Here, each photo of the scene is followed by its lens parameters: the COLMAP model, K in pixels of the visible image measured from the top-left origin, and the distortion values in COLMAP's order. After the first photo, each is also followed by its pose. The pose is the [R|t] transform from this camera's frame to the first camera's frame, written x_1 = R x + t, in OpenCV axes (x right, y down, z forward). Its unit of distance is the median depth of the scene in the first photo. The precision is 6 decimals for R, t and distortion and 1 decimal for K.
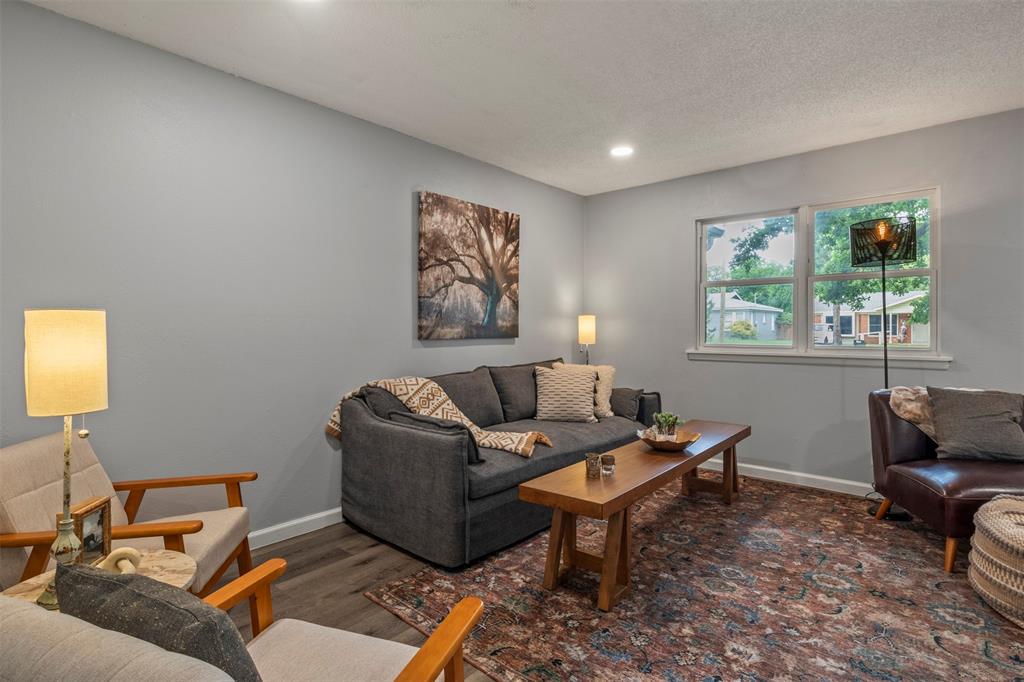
lens RADIAL K [[514.2, 0, 507.2], [0, 514.2, 337.2], [0, 0, 1]] dist [-0.005326, -0.004187]
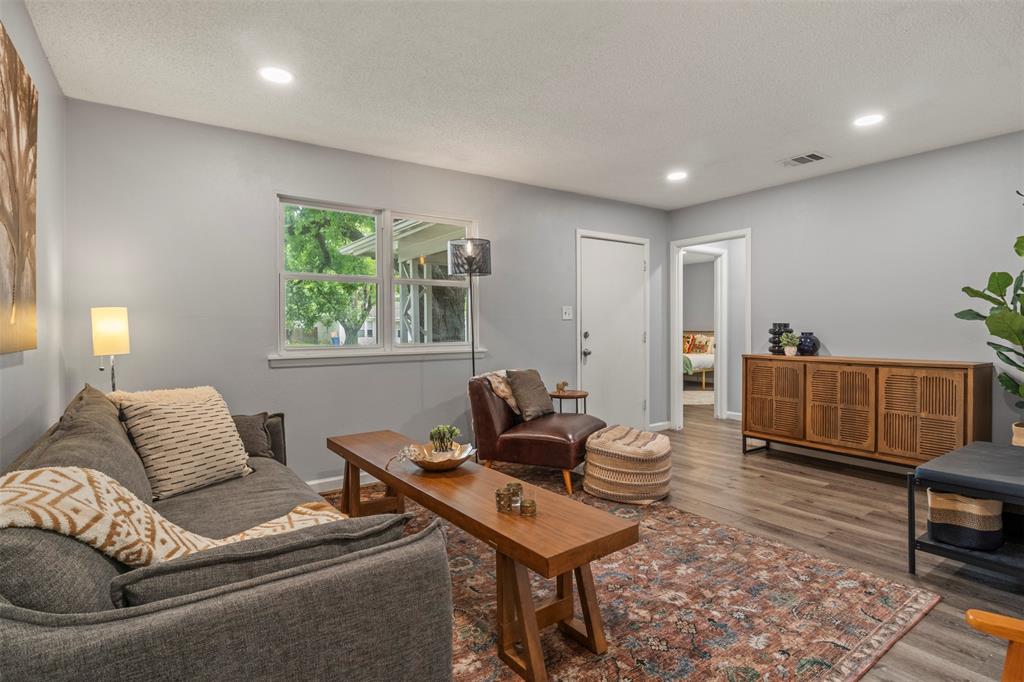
lens RADIAL K [[514.2, 0, 510.3], [0, 514.2, 336.5], [0, 0, 1]] dist [-0.005326, -0.004187]
pose [[0.231783, -0.018350, 0.972595, -0.377780], [0.022917, 0.999648, 0.013399, -0.008236], [-0.972498, 0.019183, 0.232121, 0.522352]]
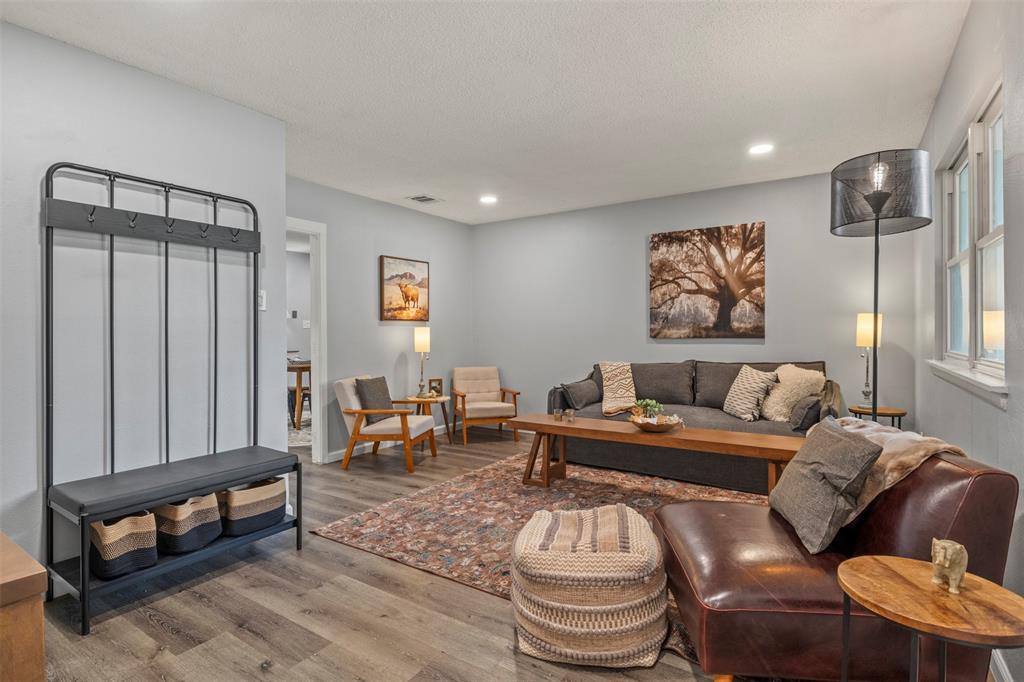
lens RADIAL K [[514.2, 0, 501.8], [0, 514.2, 335.2], [0, 0, 1]] dist [-0.005326, -0.004187]
pose [[0.124560, 0.006934, -0.992188, 1.118302], [-0.011474, 0.999919, 0.005548, -0.005913], [0.992146, 0.010693, 0.124630, 0.379895]]
